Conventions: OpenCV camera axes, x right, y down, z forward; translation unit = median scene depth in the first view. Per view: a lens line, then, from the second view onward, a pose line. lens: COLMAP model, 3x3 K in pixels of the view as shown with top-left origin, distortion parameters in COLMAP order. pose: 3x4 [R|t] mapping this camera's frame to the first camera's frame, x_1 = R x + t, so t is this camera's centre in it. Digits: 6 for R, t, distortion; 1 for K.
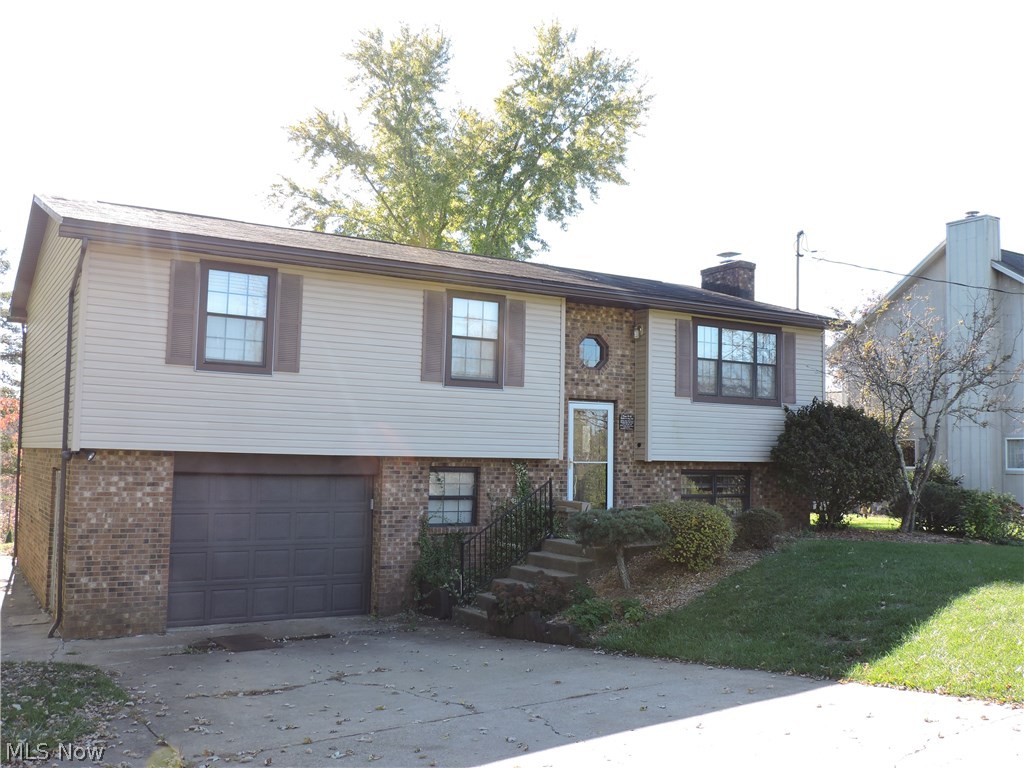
lens RADIAL K [[965.0, 0, 512.6], [0, 965.0, 380.9], [0, 0, 1]] dist [-0.019896, 0.000000]
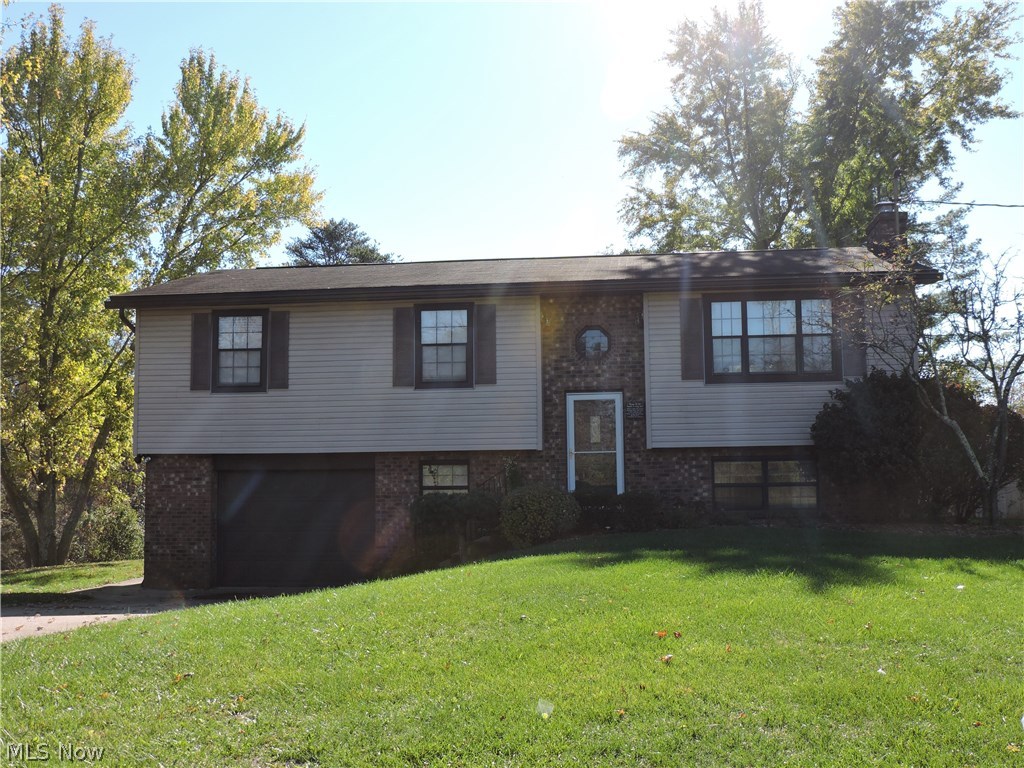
lens RADIAL K [[1070.2, 0, 511.4], [0, 1070.2, 387.0], [0, 0, 1]] dist [-0.015254, 0.000000]
pose [[0.787216, -0.079275, -0.611561, 0.794413], [0.074513, 0.996665, -0.033279, 0.053194], [0.612160, -0.019371, 0.790497, 0.068770]]
